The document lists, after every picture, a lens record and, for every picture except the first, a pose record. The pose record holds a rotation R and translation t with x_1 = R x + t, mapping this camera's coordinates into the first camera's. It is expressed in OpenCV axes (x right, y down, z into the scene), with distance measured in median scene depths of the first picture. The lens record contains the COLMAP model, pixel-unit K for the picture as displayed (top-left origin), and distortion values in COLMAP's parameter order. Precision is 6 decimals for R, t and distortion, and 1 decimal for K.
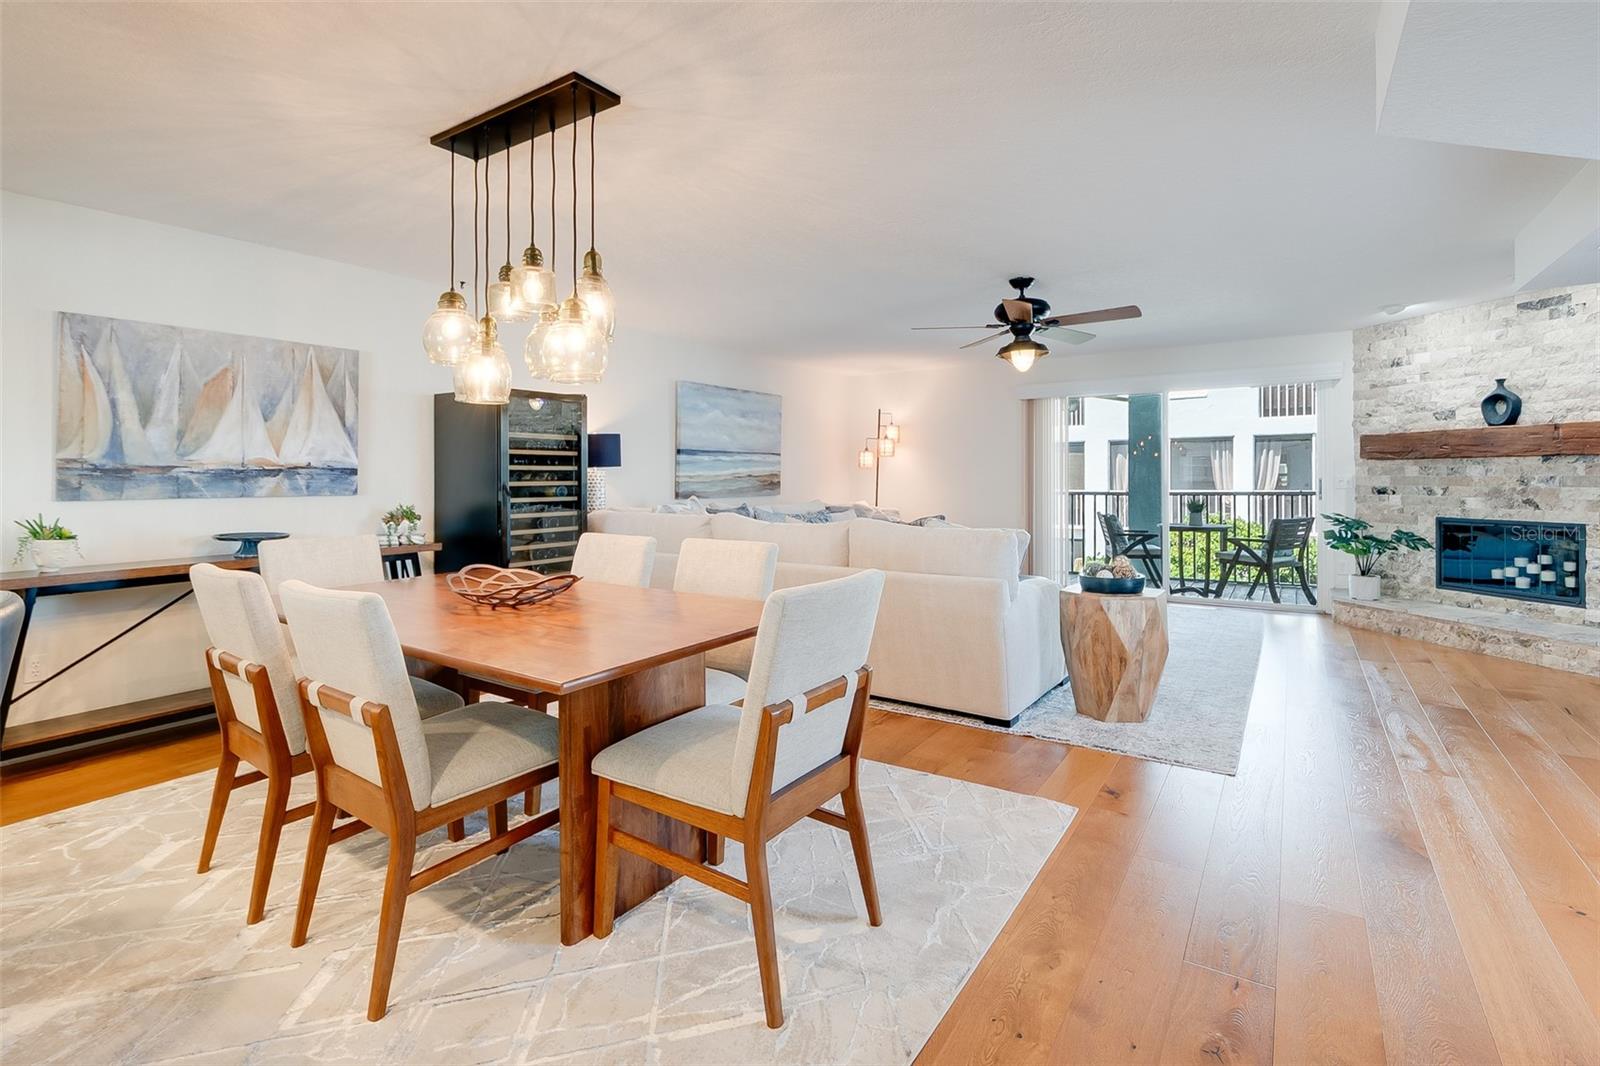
lens RADIAL K [[744.8, 0, 807.4], [0, 744.8, 472.7], [0, 0, 1]] dist [-0.002051, -0.007494]
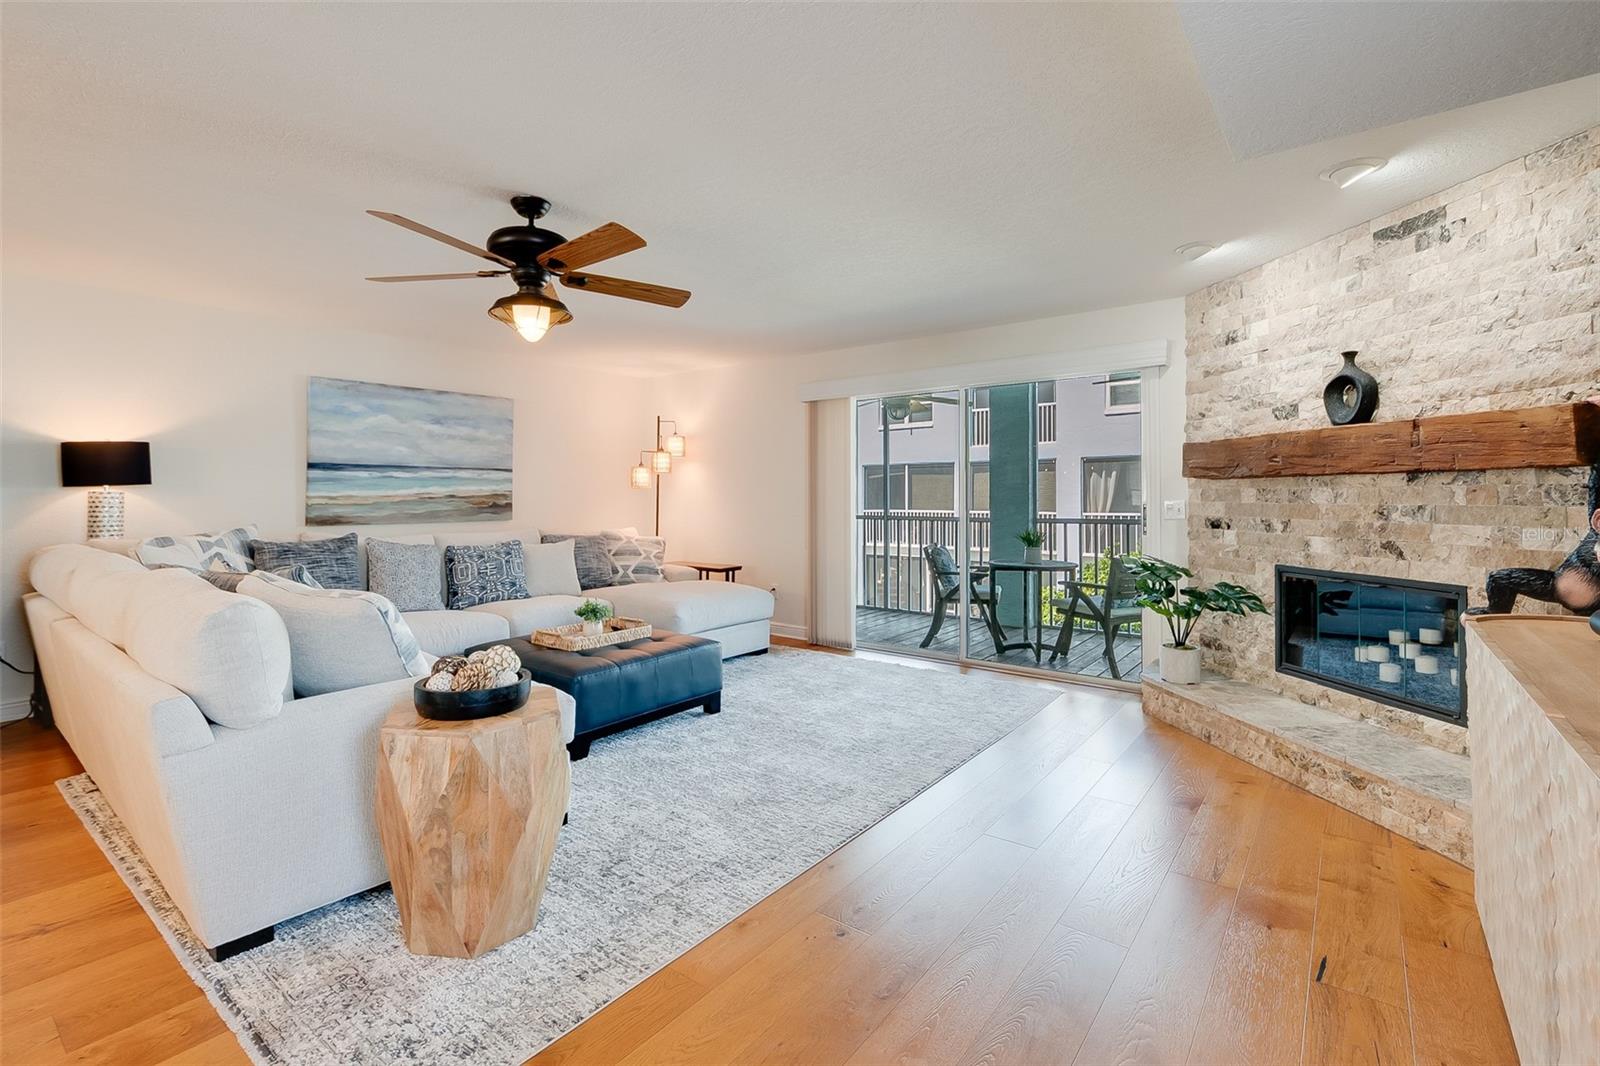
lens RADIAL K [[744.8, 0, 785.8], [0, 744.8, 486.7], [0, 0, 1]] dist [-0.002051, -0.007494]
pose [[0.997343, 0.003583, -0.072767, 0.492613], [-0.004000, 0.999976, -0.005591, -0.005177], [0.072745, 0.005868, 0.997333, 0.322666]]
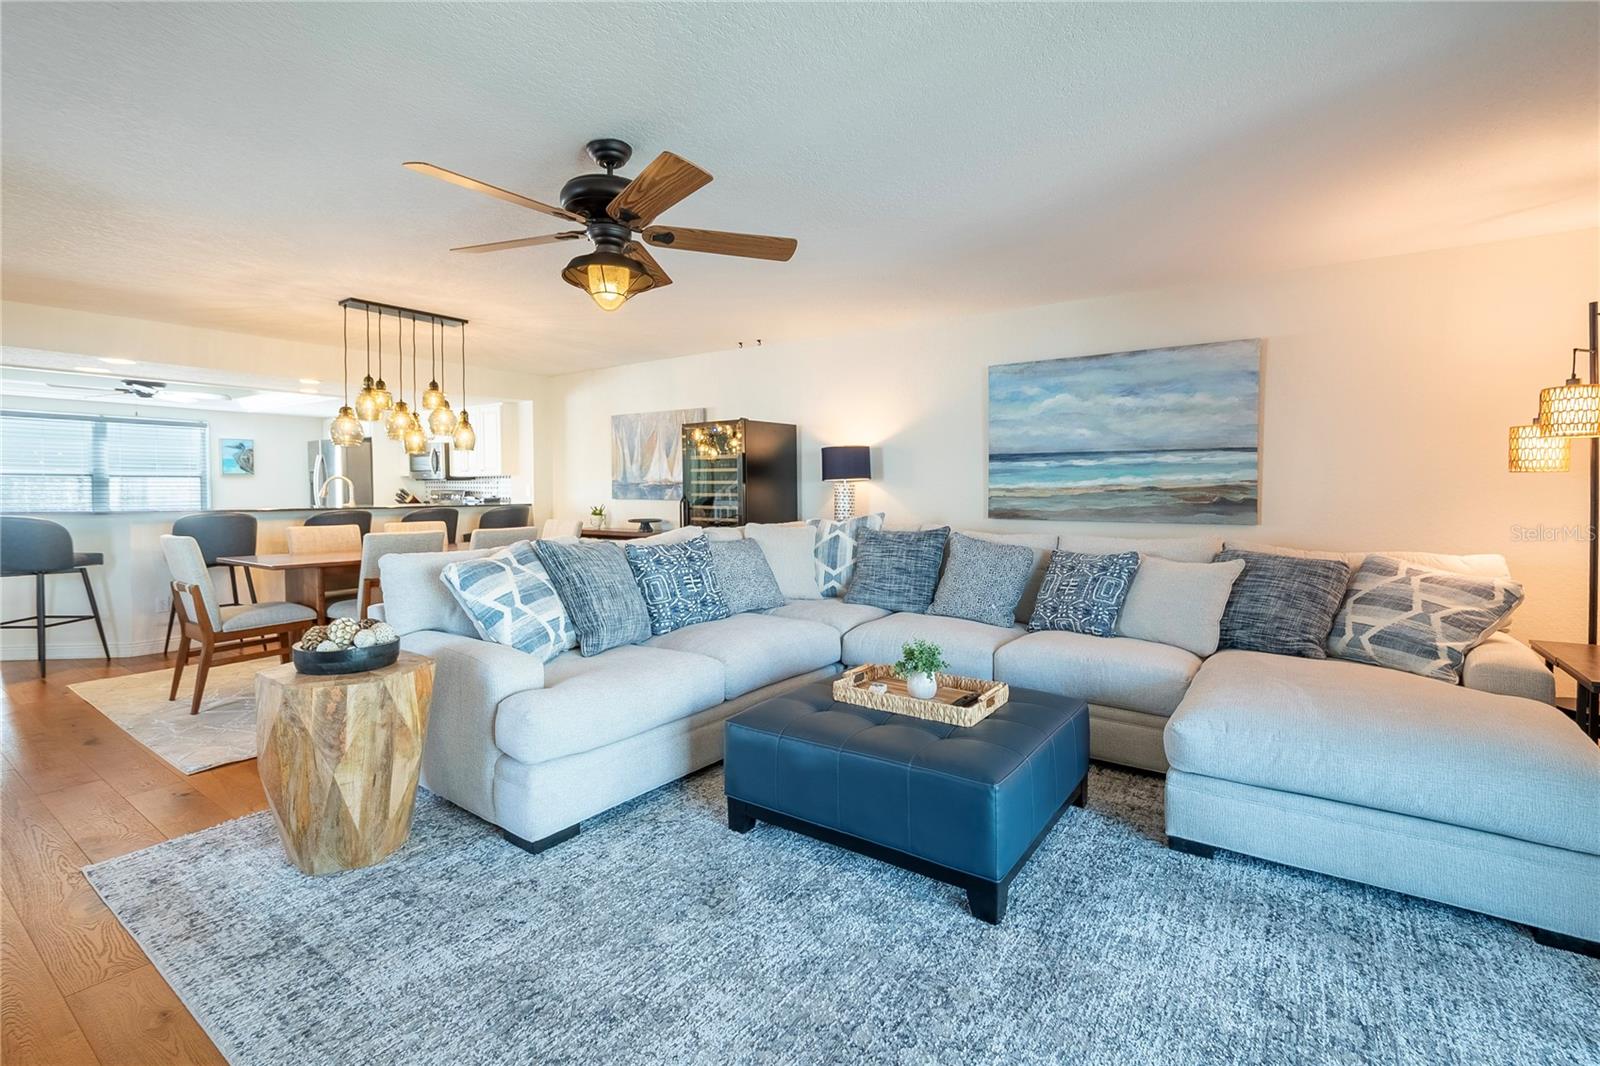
lens RADIAL K [[735.5, 0, 819.9], [0, 735.5, 497.9], [0, 0, 1]] dist [0.002126, -0.002922]
pose [[-0.040801, 0.014972, -0.999055, 0.768069], [0.003750, 0.999883, 0.014831, 0.002055], [0.999160, -0.003141, -0.040852, 1.086481]]
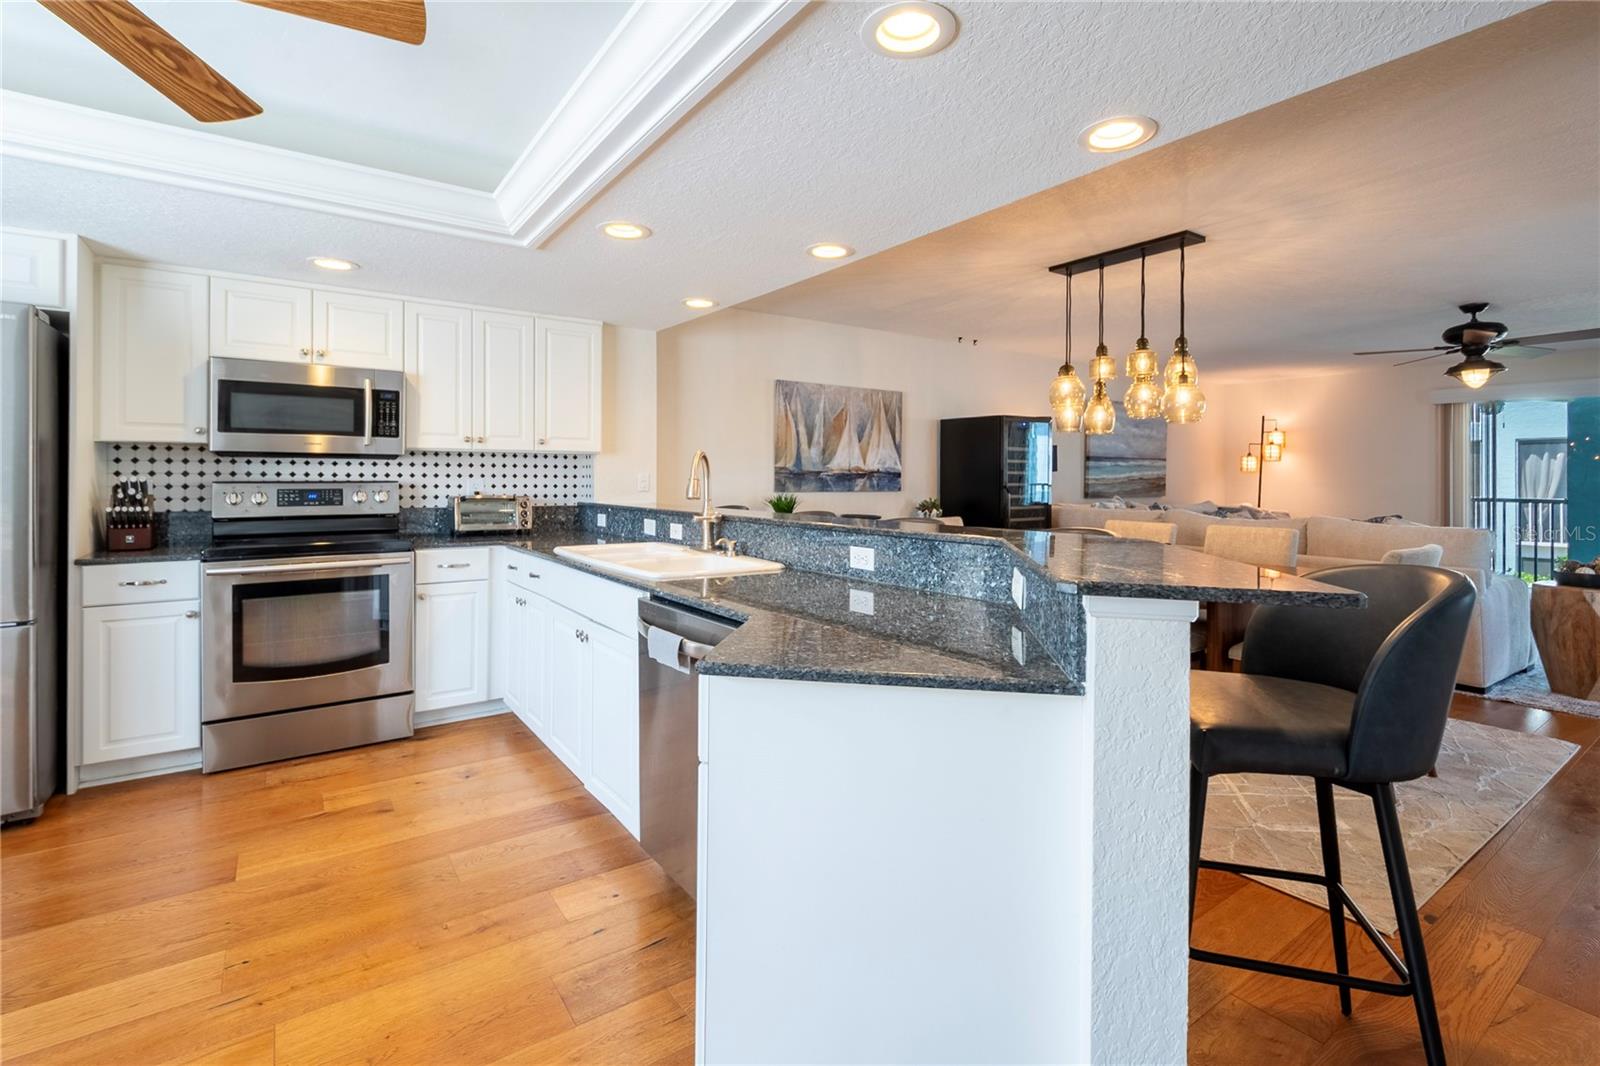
lens RADIAL K [[735.5, 0, 797.8], [0, 735.5, 470.7], [0, 0, 1]] dist [0.002126, -0.002922]
pose [[0.930713, 0.003872, -0.365730, -0.222571], [-0.004941, 0.999986, -0.001988, -0.004842], [0.365717, 0.003657, 0.930719, -0.344705]]
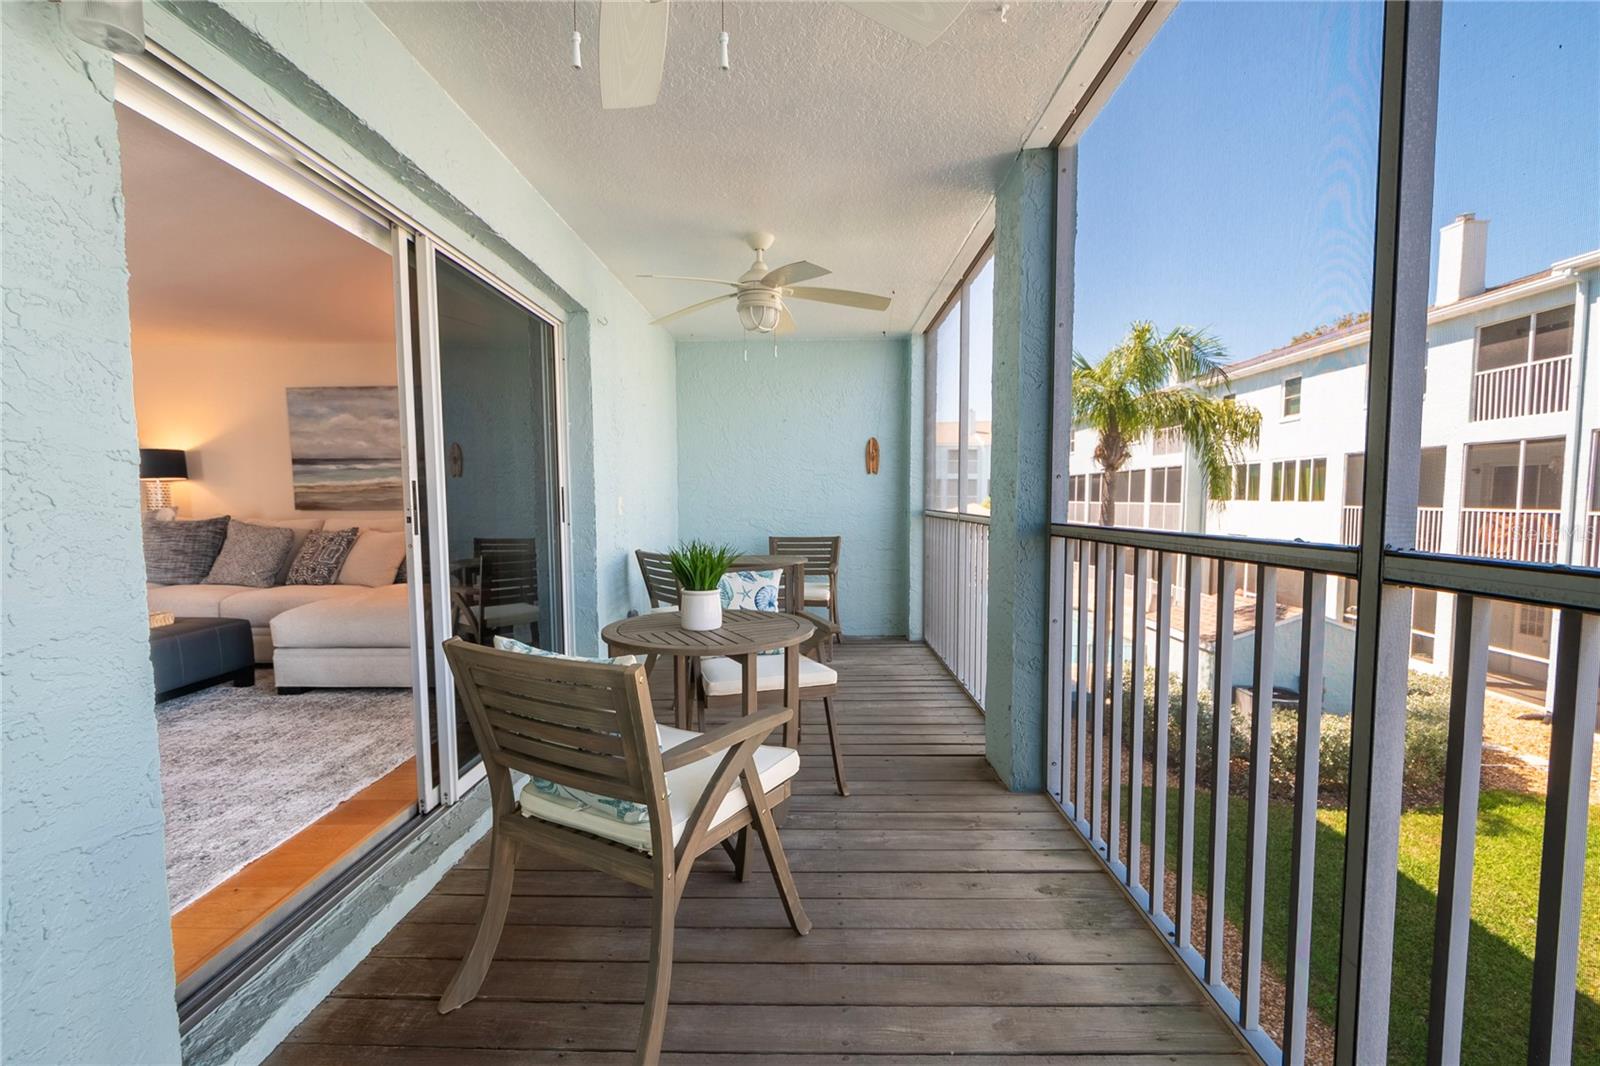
lens RADIAL K [[675.5, 0, 773.8], [0, 675.5, 552.5], [0, 0, 1]] dist [-0.002560, 0.000079]
pose [[0.513868, 0.075216, -0.854565, 1.169923], [0.008344, 0.995664, 0.092652, 0.017498], [0.857828, -0.054741, 0.511013, 1.378309]]
